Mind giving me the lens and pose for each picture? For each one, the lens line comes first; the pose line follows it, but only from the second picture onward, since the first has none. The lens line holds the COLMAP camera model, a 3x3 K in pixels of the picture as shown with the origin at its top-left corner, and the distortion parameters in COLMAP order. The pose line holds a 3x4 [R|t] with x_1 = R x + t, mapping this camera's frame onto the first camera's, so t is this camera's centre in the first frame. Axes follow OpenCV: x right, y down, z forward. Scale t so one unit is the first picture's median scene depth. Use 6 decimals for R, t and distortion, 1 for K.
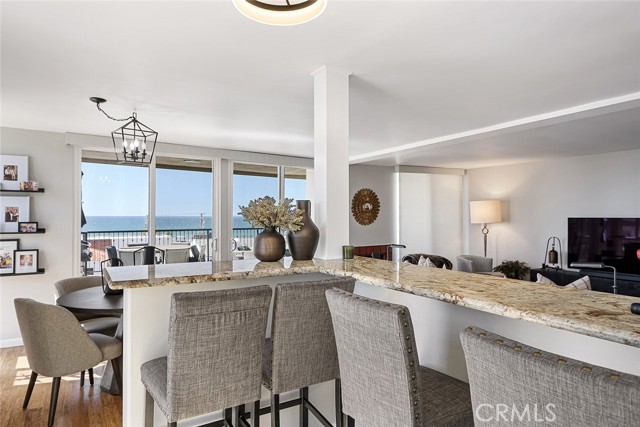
lens RADIAL K [[398.8, 0, 317.5], [0, 398.8, 212.2], [0, 0, 1]] dist [0.005498, -0.003643]
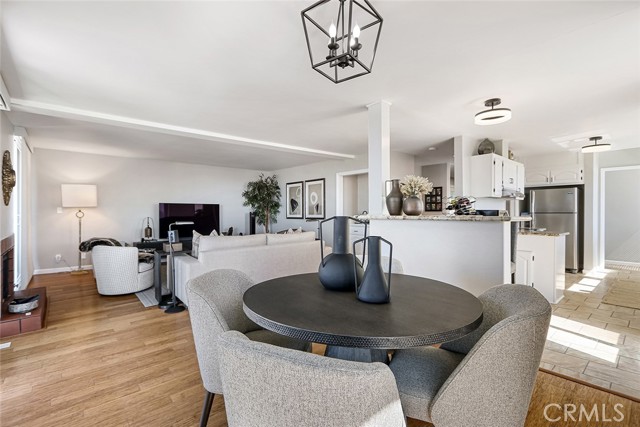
lens RADIAL K [[295.6, 0, 321.4], [0, 295.6, 213.9], [0, 0, 1]] dist [0.000420, -0.000657]
pose [[-0.166581, -0.004296, 0.986018, -0.494288], [-0.007706, 0.999966, 0.003054, 0.044423], [-0.985998, -0.007090, -0.166608, 0.616778]]
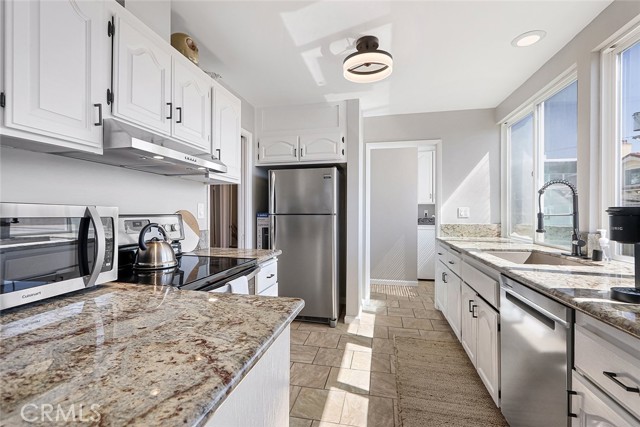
lens RADIAL K [[295.6, 0, 318.9], [0, 295.6, 210.7], [0, 0, 1]] dist [0.000420, -0.000657]
pose [[-0.716312, -0.001625, 0.697778, -0.413457], [-0.006238, 0.999972, -0.004076, 0.042592], [-0.697752, -0.007273, -0.716302, 0.515888]]
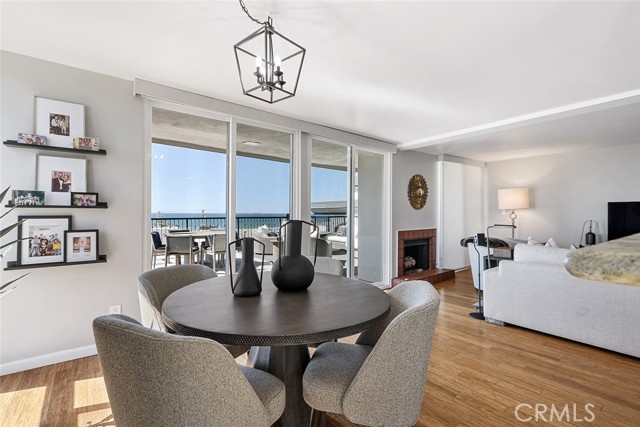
lens RADIAL K [[295.6, 0, 316.1], [0, 295.6, 211.2], [0, 0, 1]] dist [0.000420, -0.000657]
pose [[0.995271, 0.002414, 0.097105, -0.239072], [-0.002656, 0.999994, 0.002357, 0.038724], [-0.097099, -0.002604, 0.995271, 0.281611]]
